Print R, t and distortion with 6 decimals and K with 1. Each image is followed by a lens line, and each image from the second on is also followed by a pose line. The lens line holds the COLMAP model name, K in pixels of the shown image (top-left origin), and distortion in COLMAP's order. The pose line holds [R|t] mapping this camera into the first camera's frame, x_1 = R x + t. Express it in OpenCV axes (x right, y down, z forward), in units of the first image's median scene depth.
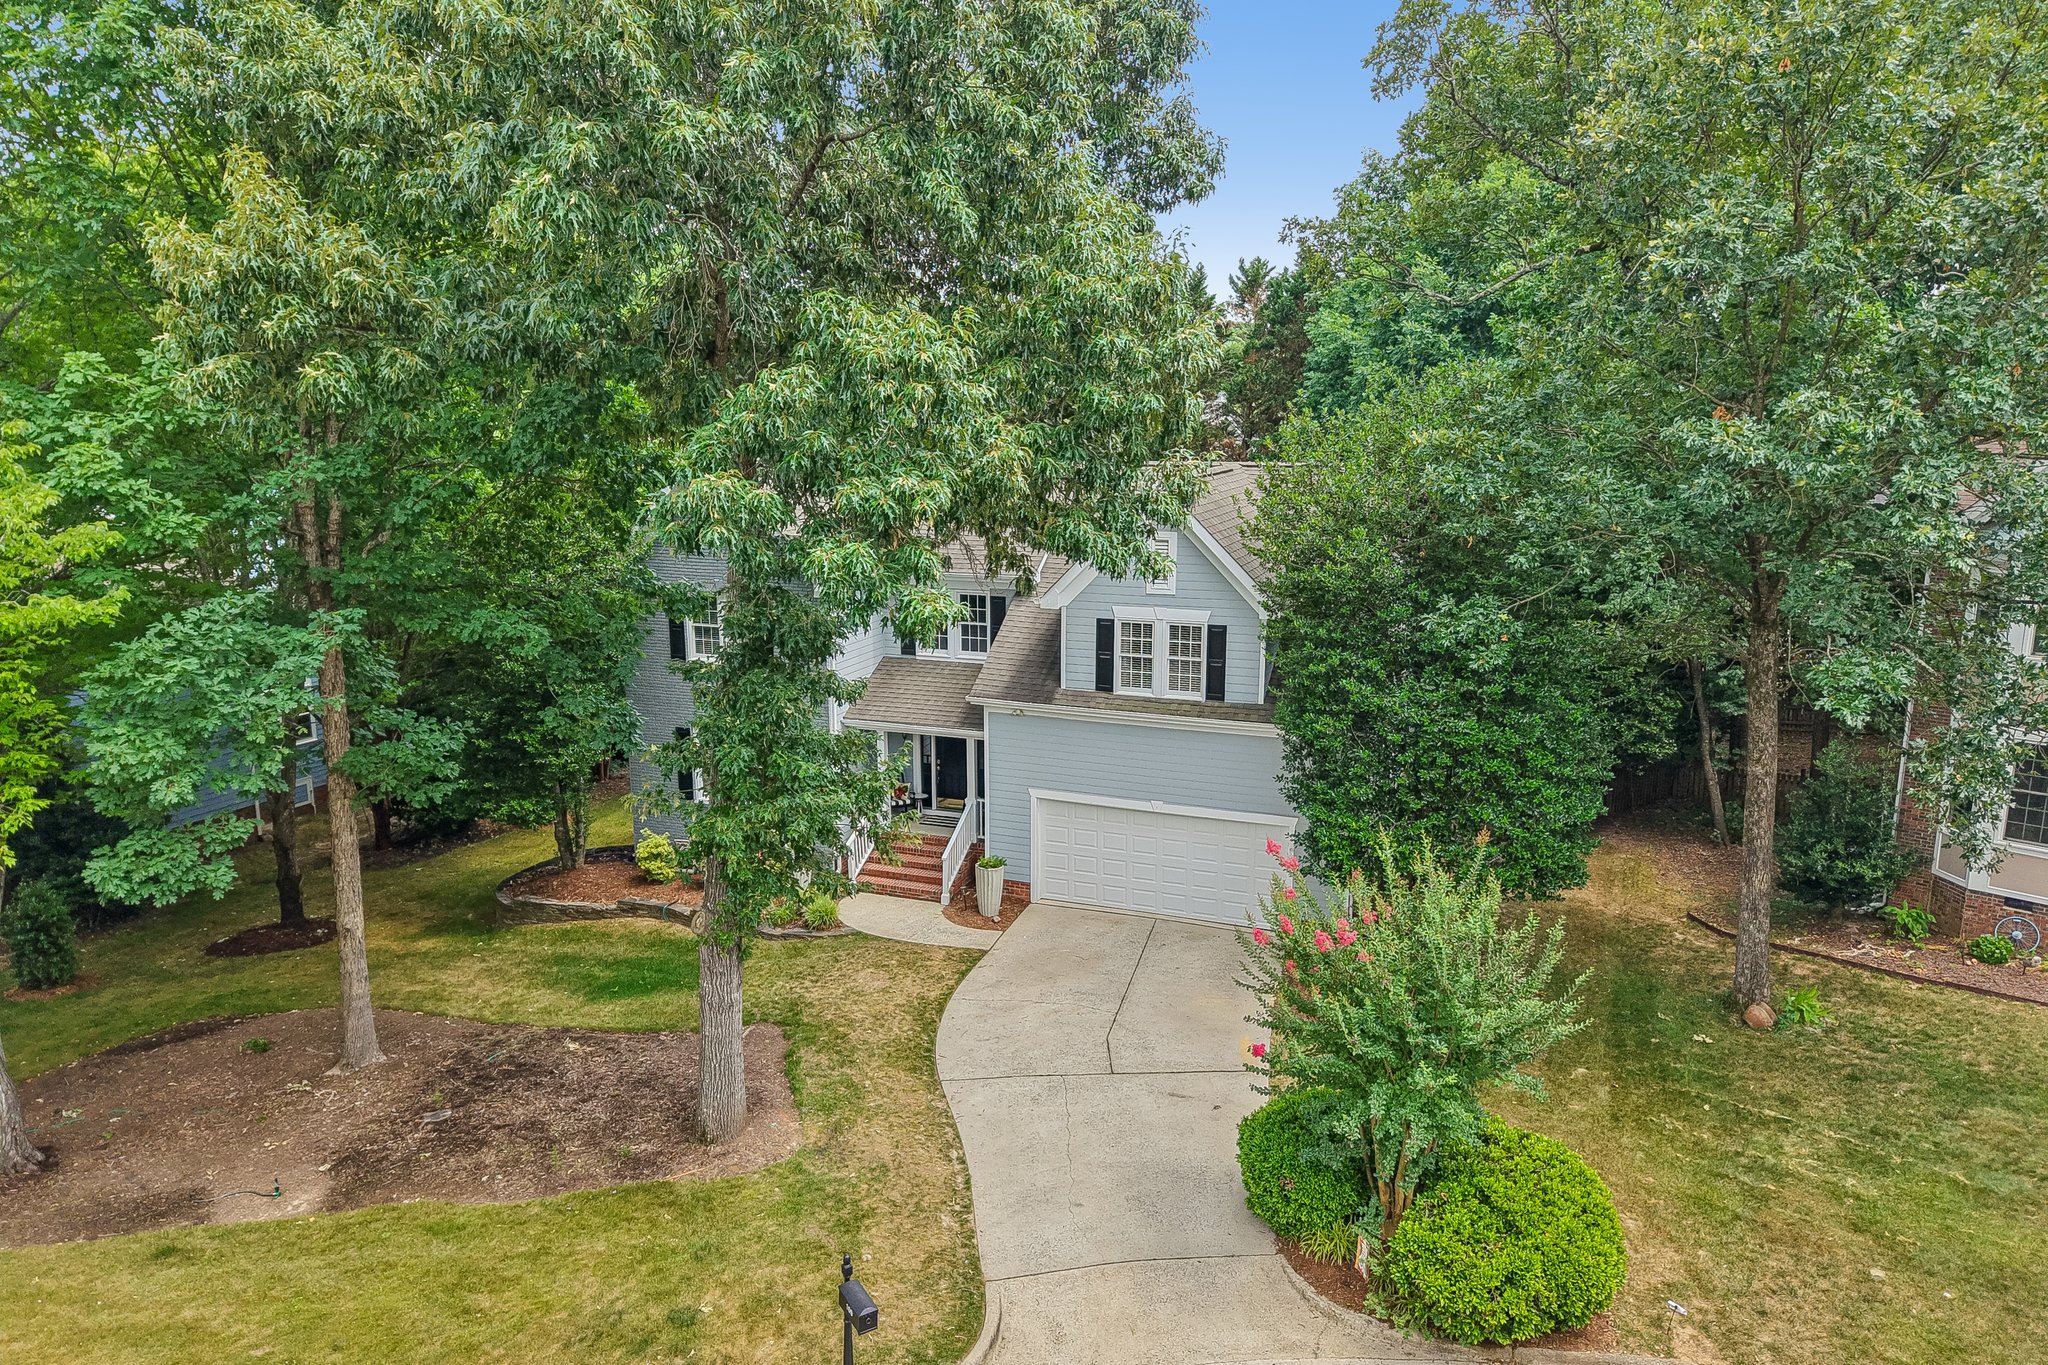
lens RADIAL K [[1467.7, 0, 1023.7], [0, 1467.7, 742.6], [0, 0, 1]] dist [-0.001876, -0.002397]
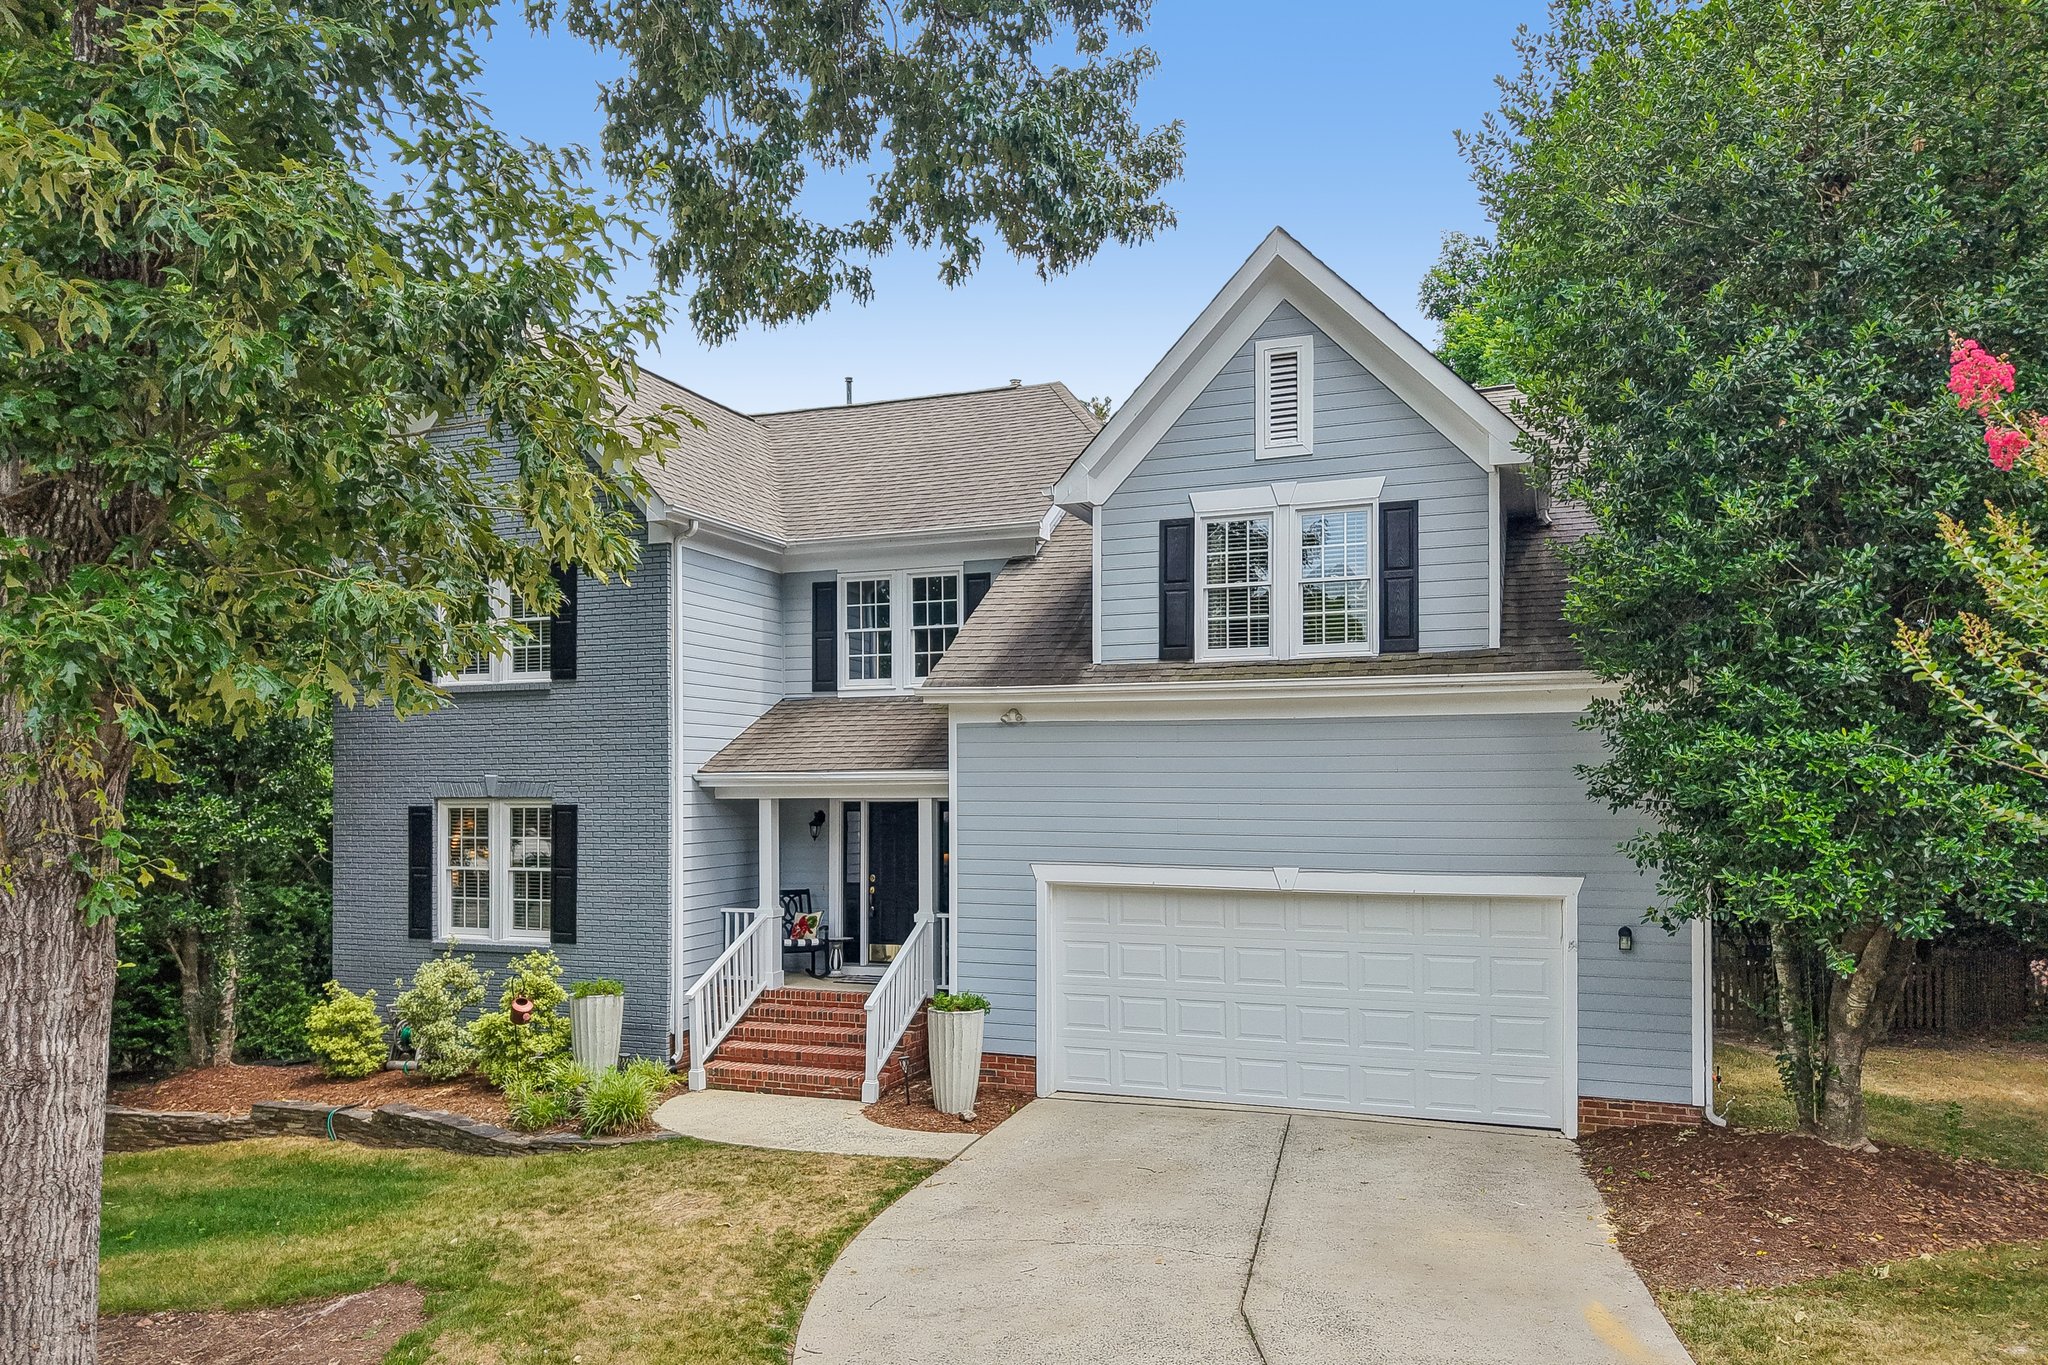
lens RADIAL K [[1490.4, 0, 1011.6], [0, 1490.4, 773.0], [0, 0, 1]] dist [-0.011505, -0.004377]
pose [[0.999993, -0.000423, -0.003638, -0.002013], [-0.000516, 0.967134, -0.254266, 0.137486], [0.003626, 0.254266, 0.967127, 0.488610]]
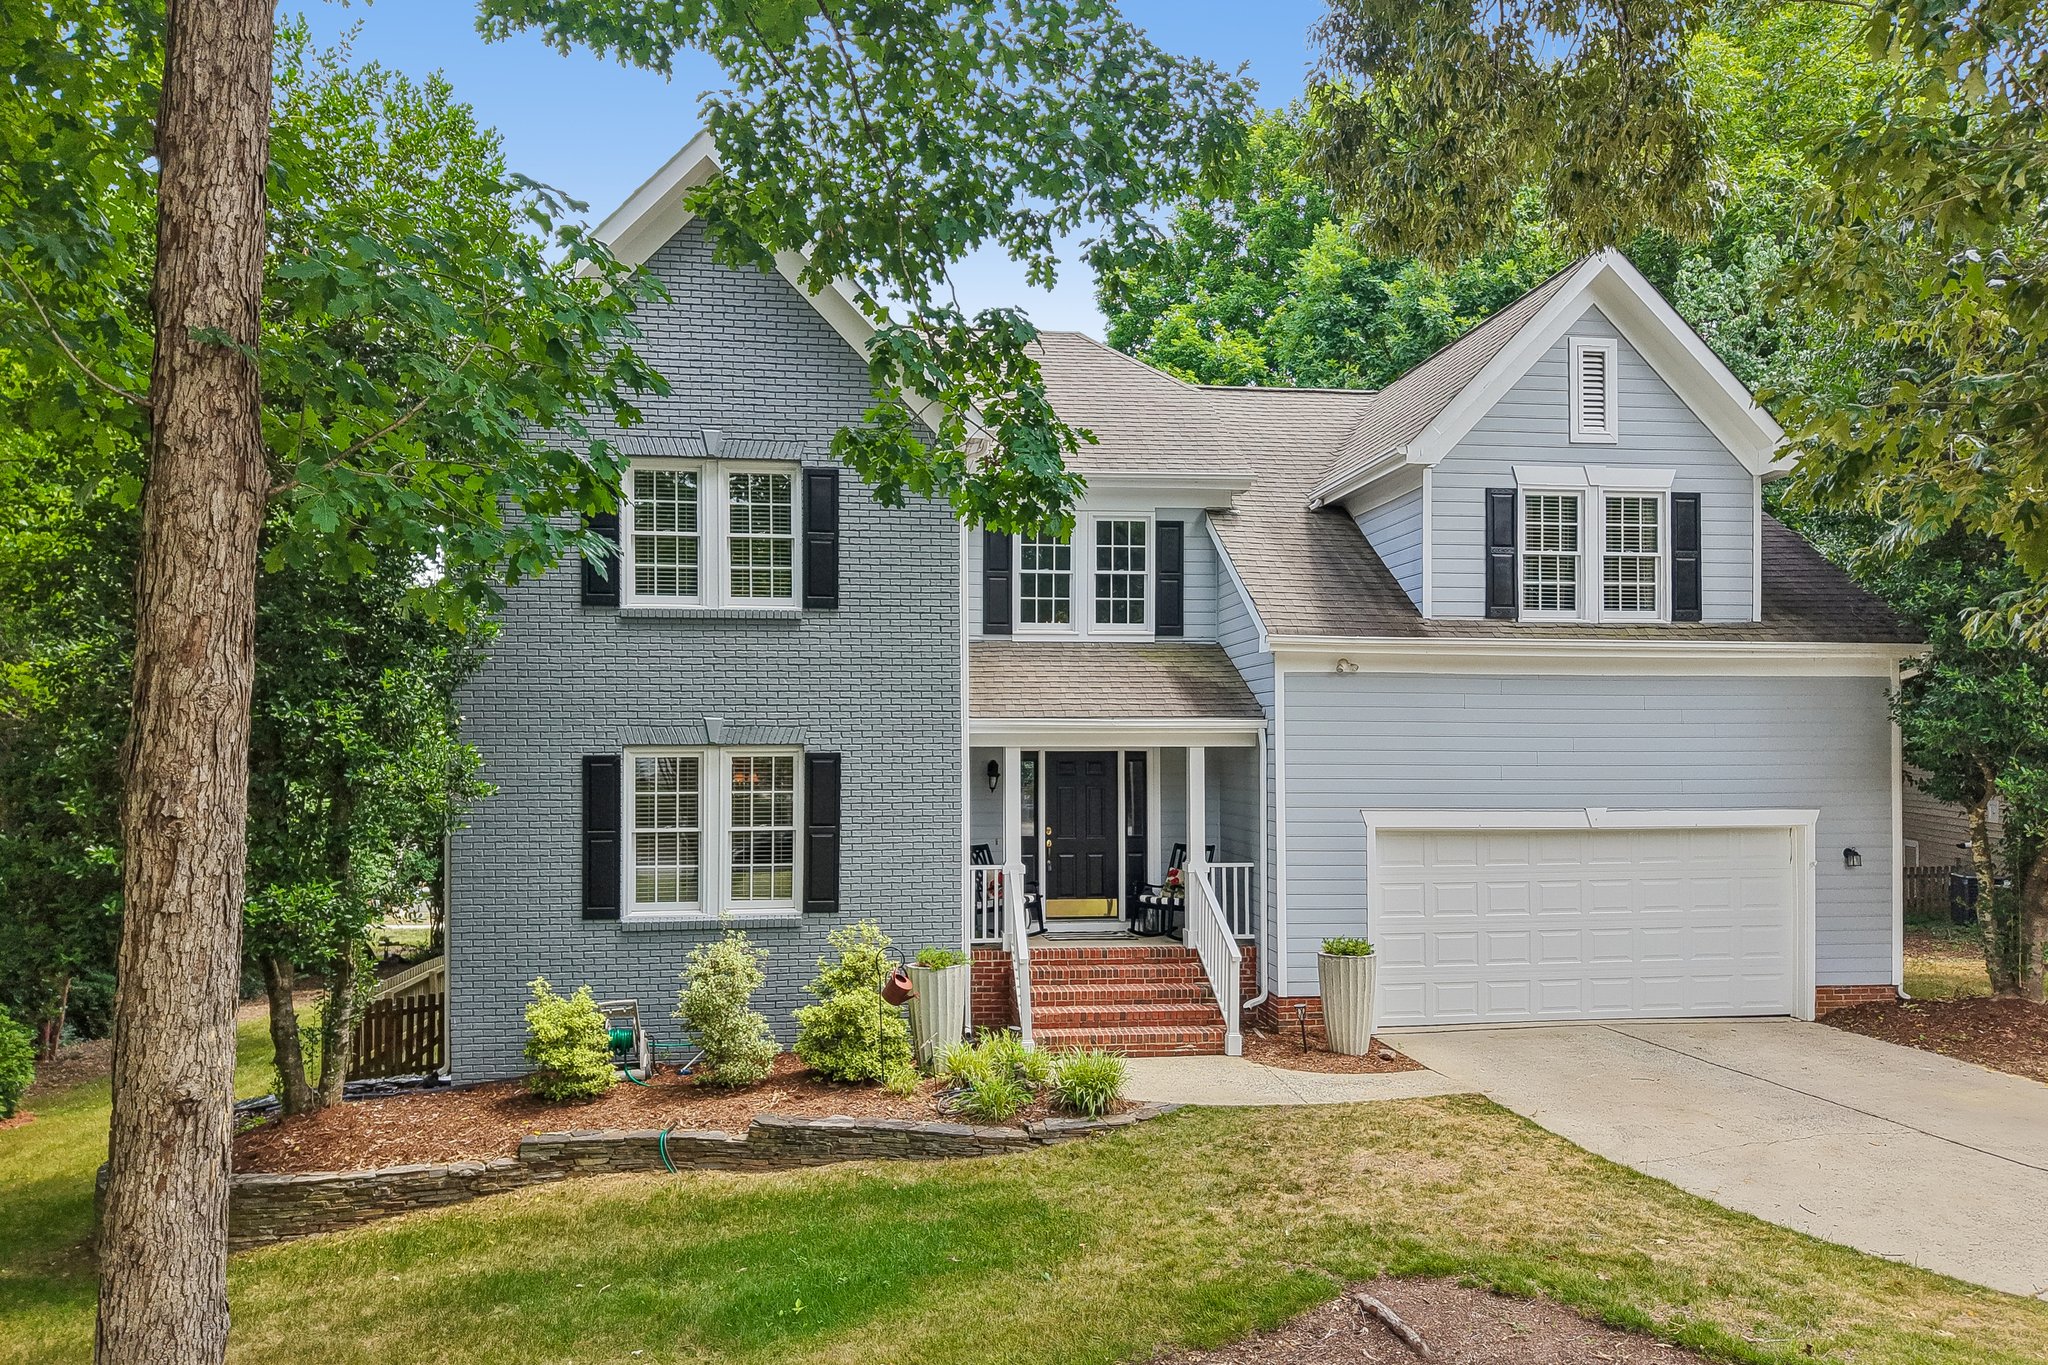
lens RADIAL K [[1467.7, 0, 1023.7], [0, 1467.7, 742.6], [0, 0, 1]] dist [-0.001876, -0.002397]
pose [[0.874576, 0.003225, 0.484878, -0.377860], [0.116923, 0.969068, -0.217340, 0.112625], [-0.470581, 0.246773, 0.847146, 0.606661]]
